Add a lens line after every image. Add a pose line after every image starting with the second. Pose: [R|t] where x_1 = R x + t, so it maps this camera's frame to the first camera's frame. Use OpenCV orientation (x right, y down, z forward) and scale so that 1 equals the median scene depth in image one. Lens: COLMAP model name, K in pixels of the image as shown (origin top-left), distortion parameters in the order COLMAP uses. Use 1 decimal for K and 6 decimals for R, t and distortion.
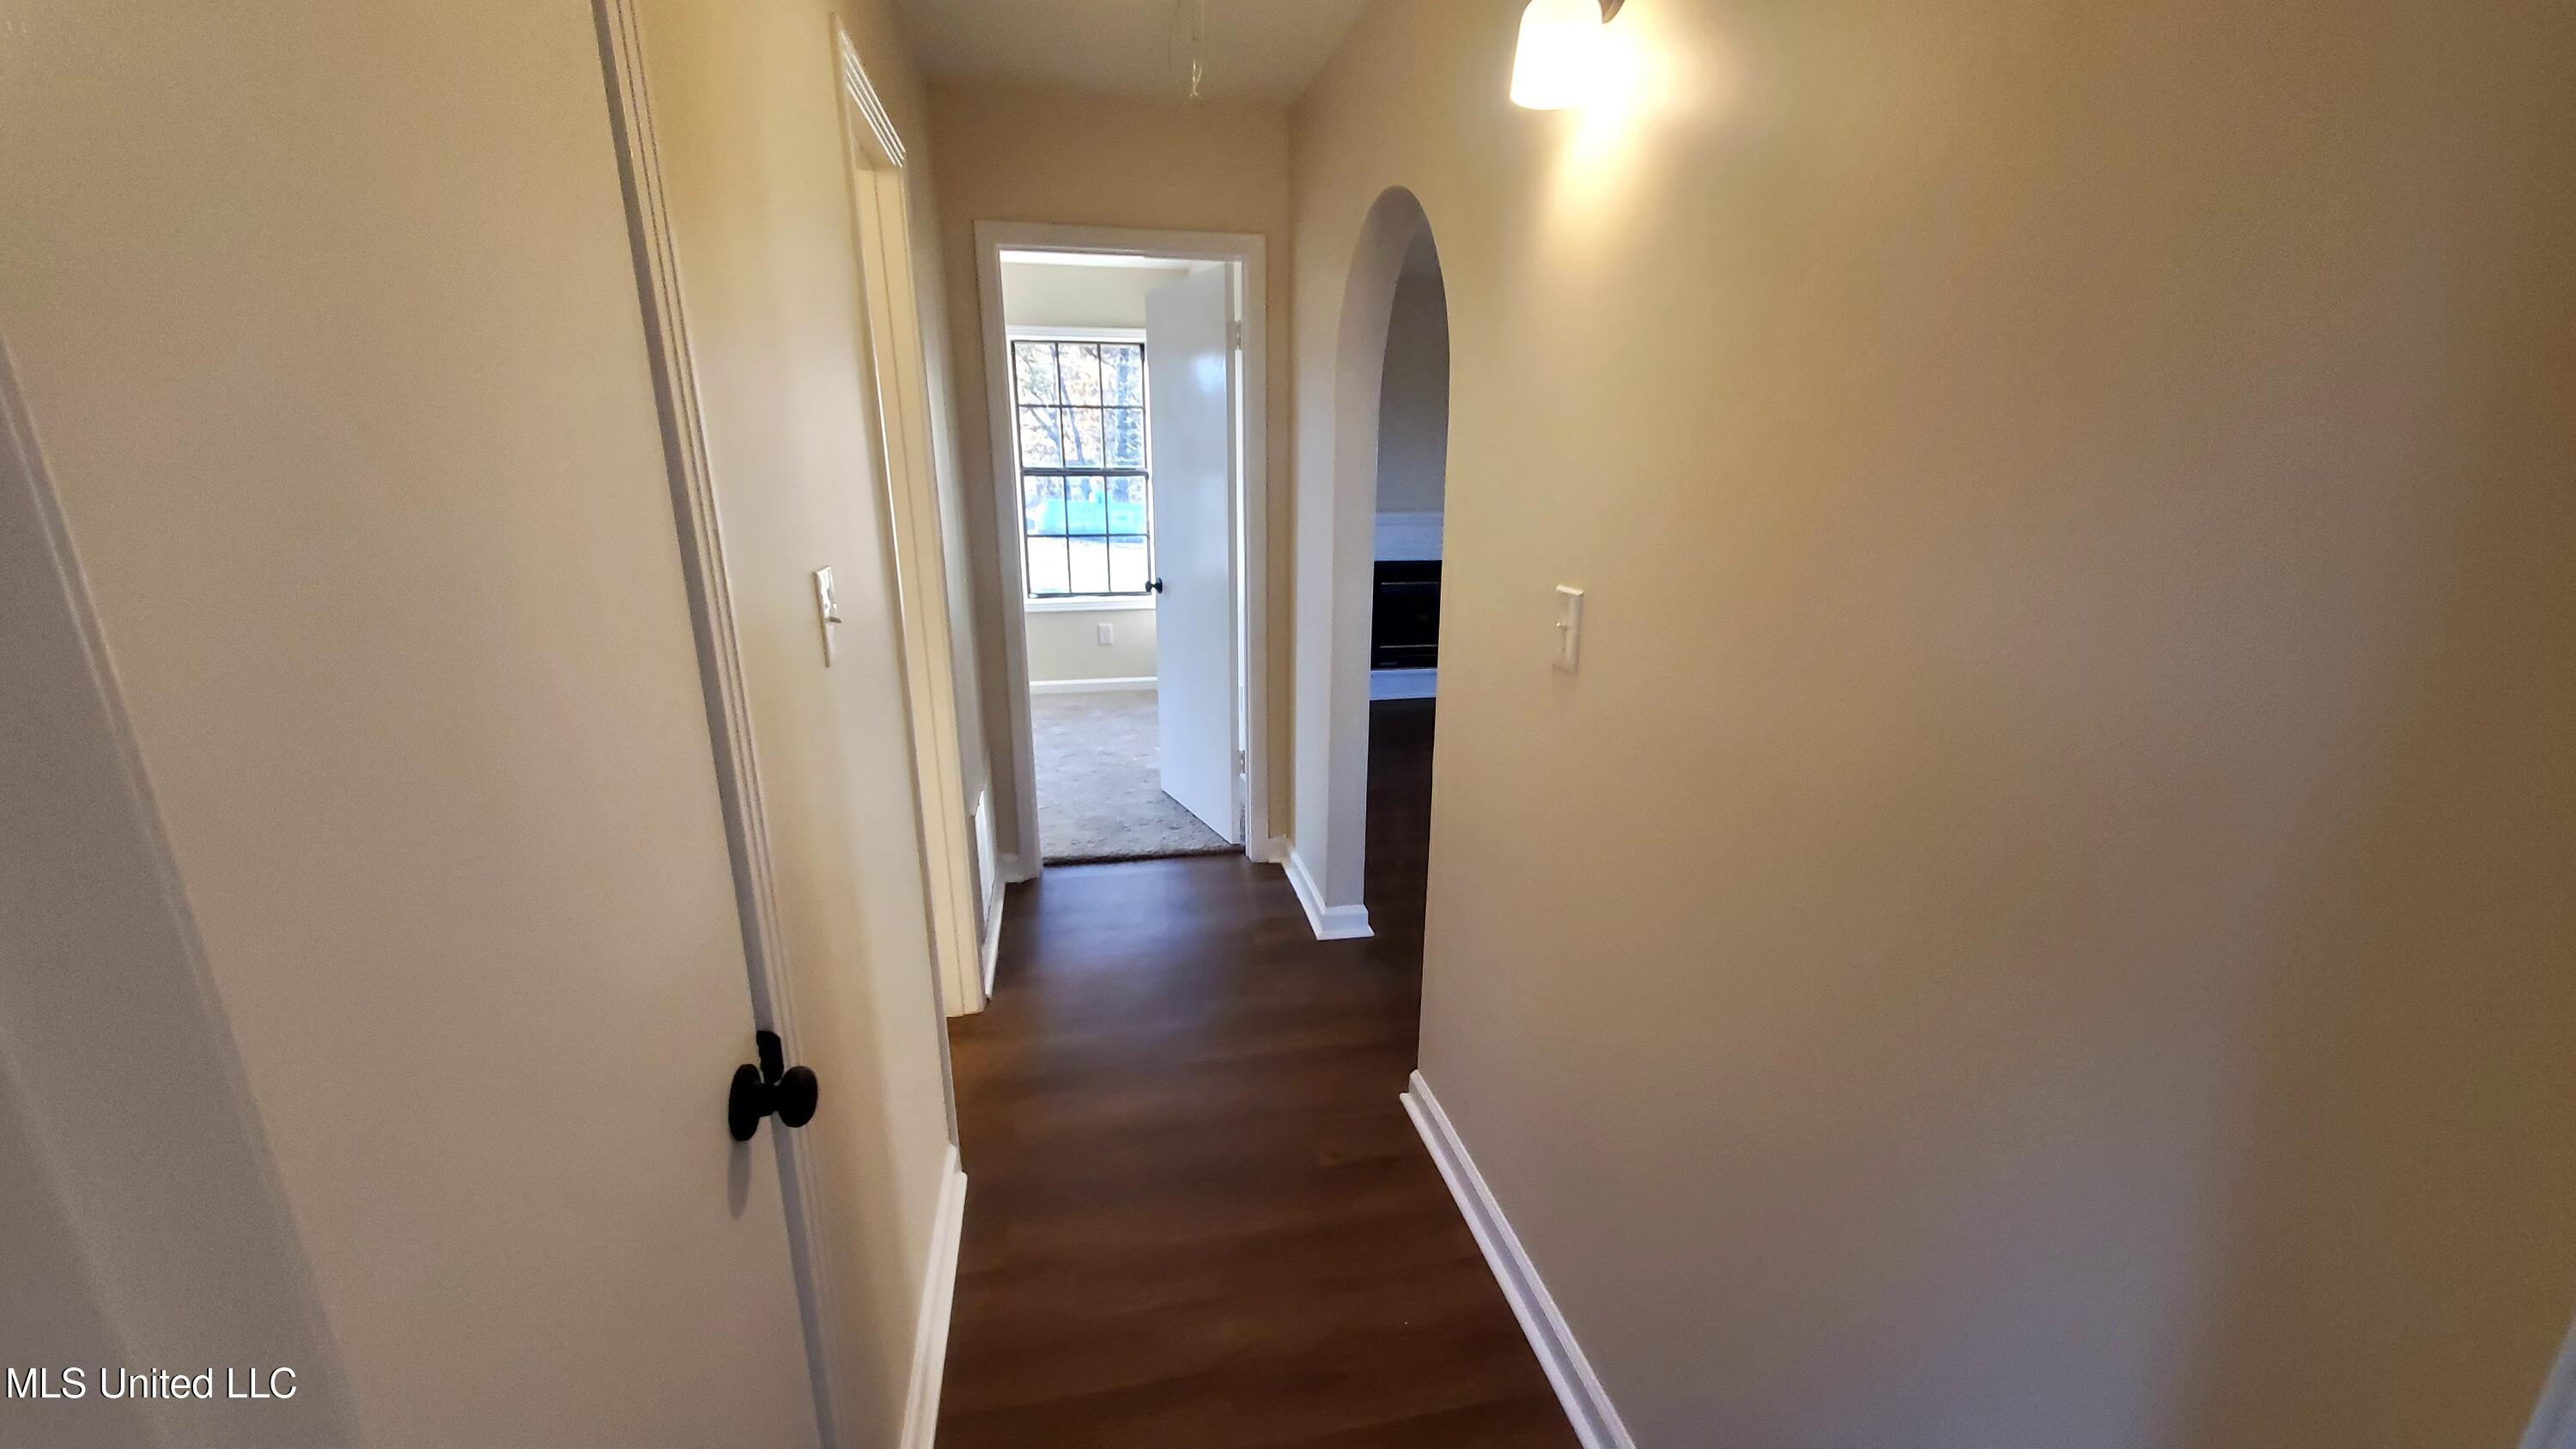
lens RADIAL K [[1019.2, 0, 1291.4], [0, 1019.2, 744.1], [0, 0, 1]] dist [0.000909, -0.000497]
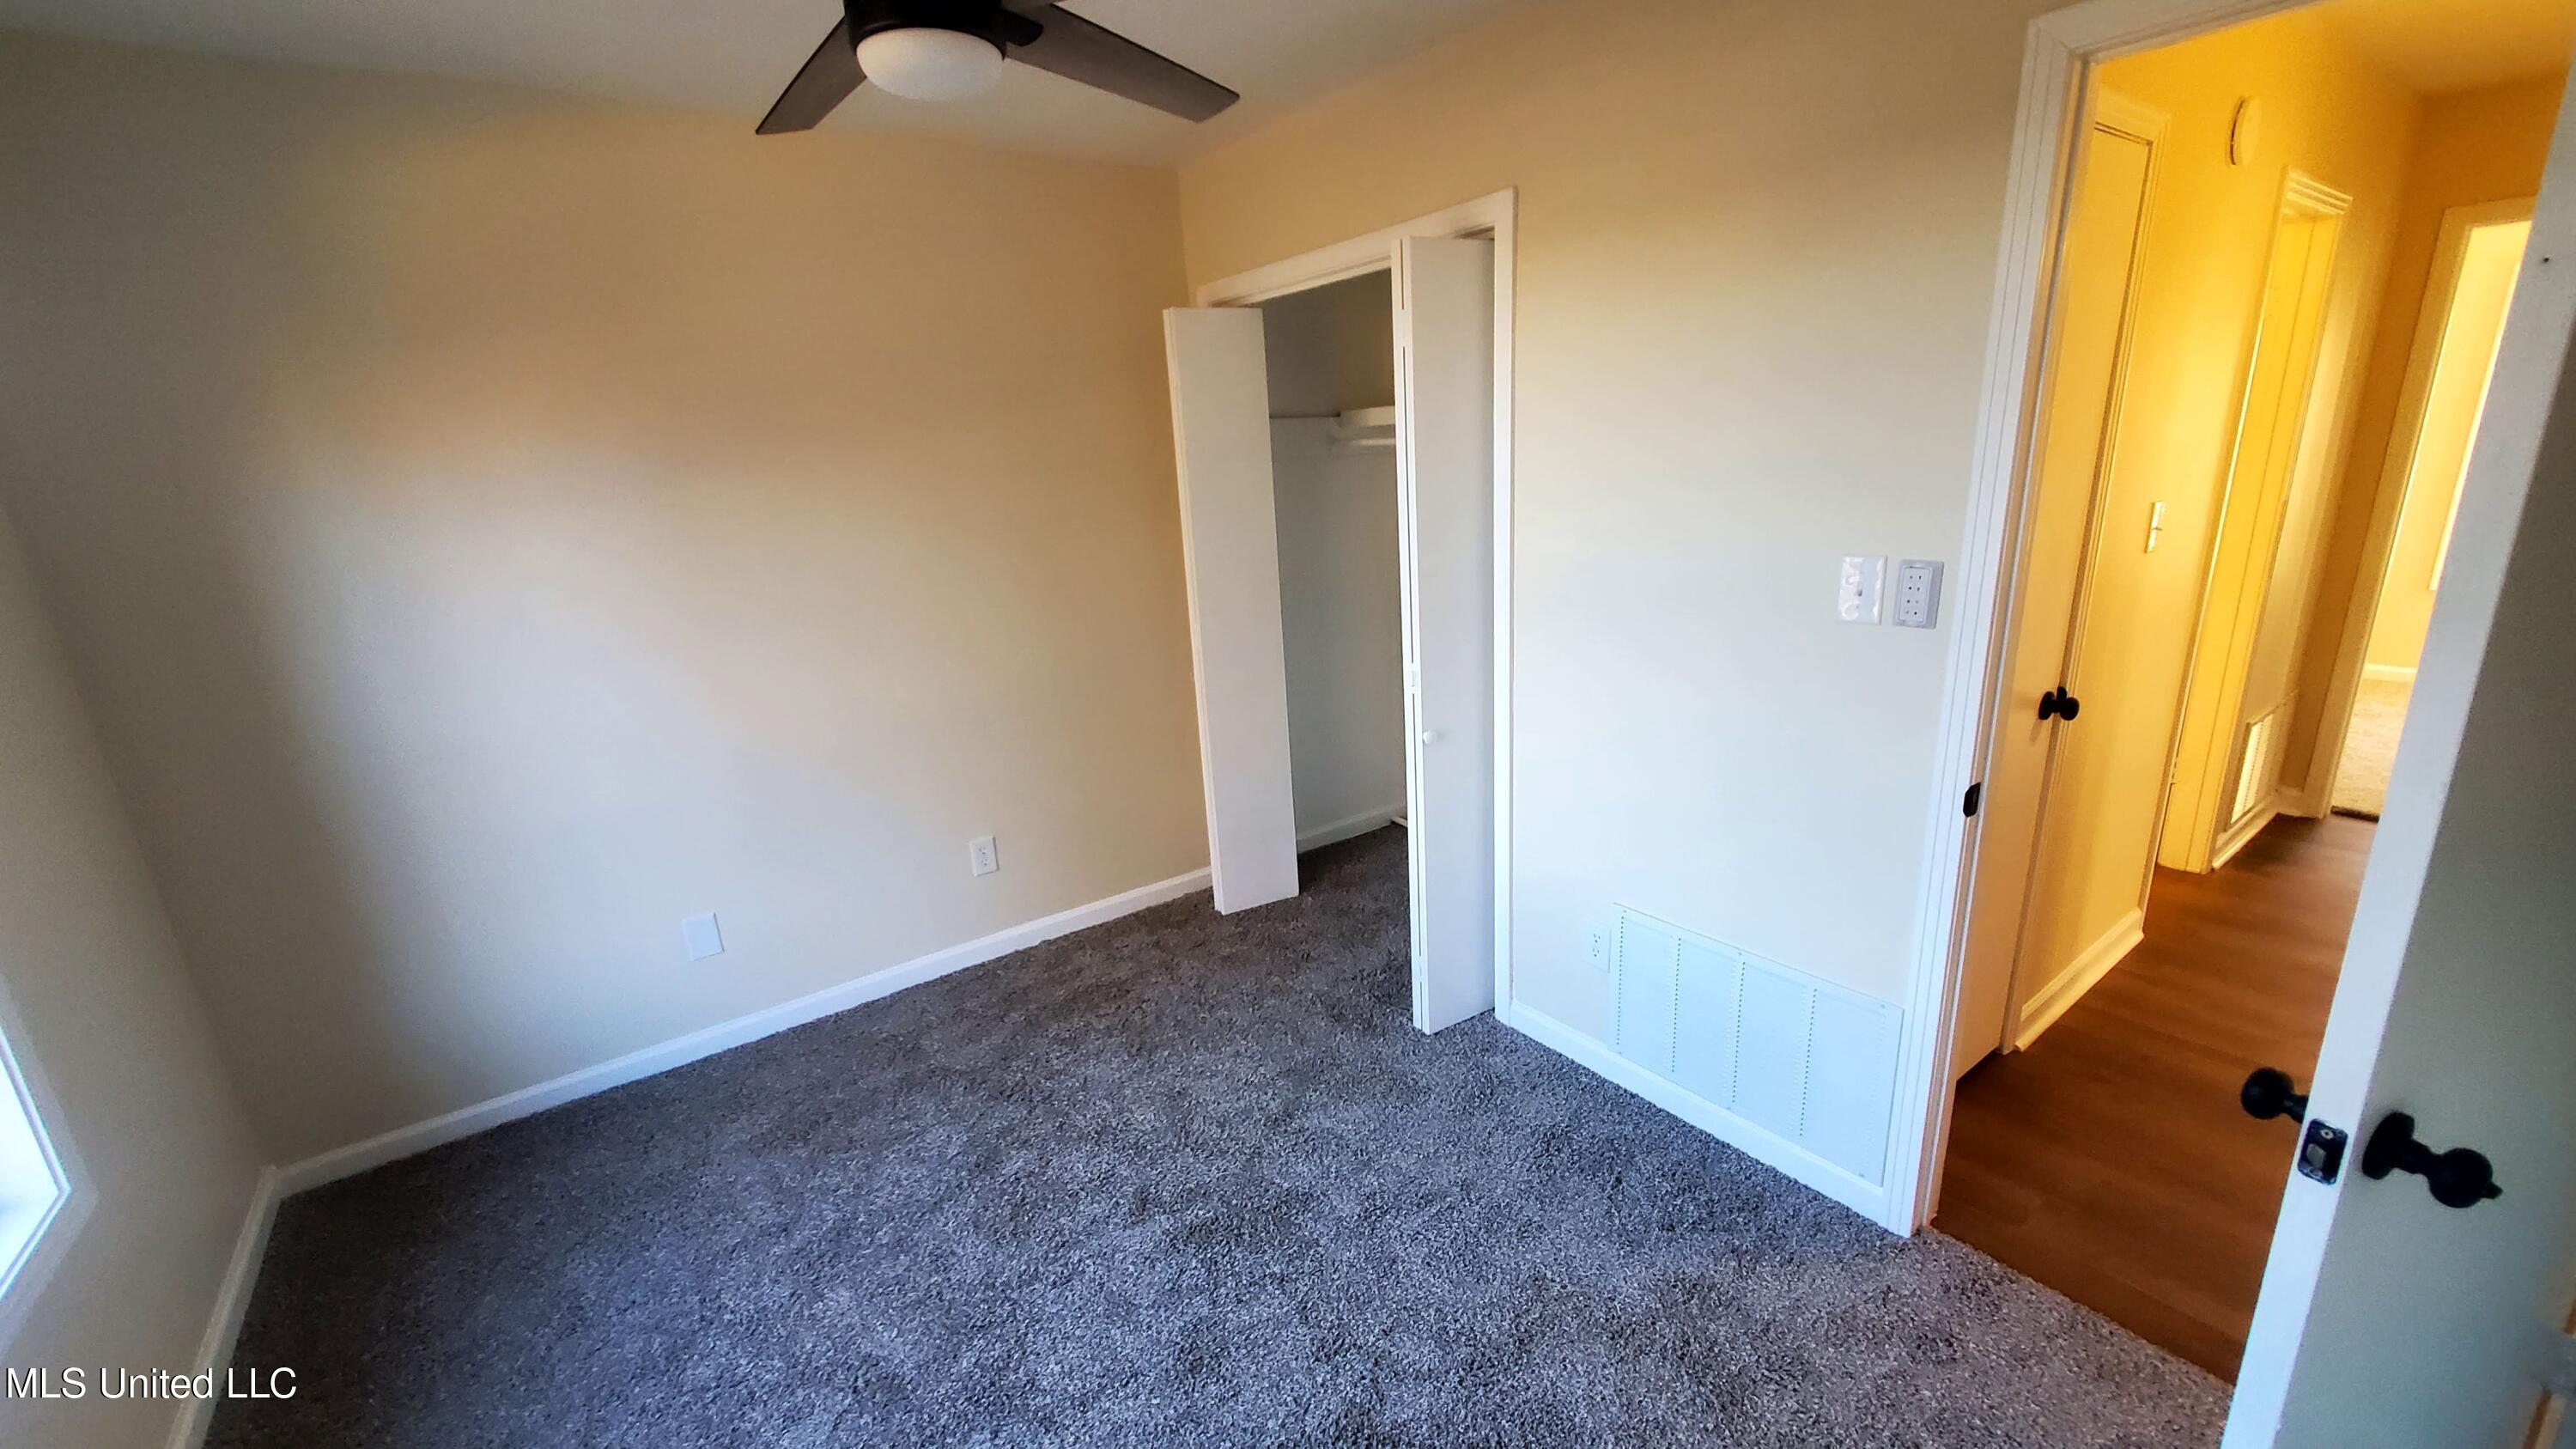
lens RADIAL K [[1019.2, 0, 1291.4], [0, 1019.2, 744.1], [0, 0, 1]] dist [0.000909, -0.000497]
pose [[0.412469, 0.227560, -0.882091, 0.368805], [-0.199380, 0.967372, 0.156330, 0.164411], [0.888885, 0.111390, 0.444382, -0.695186]]
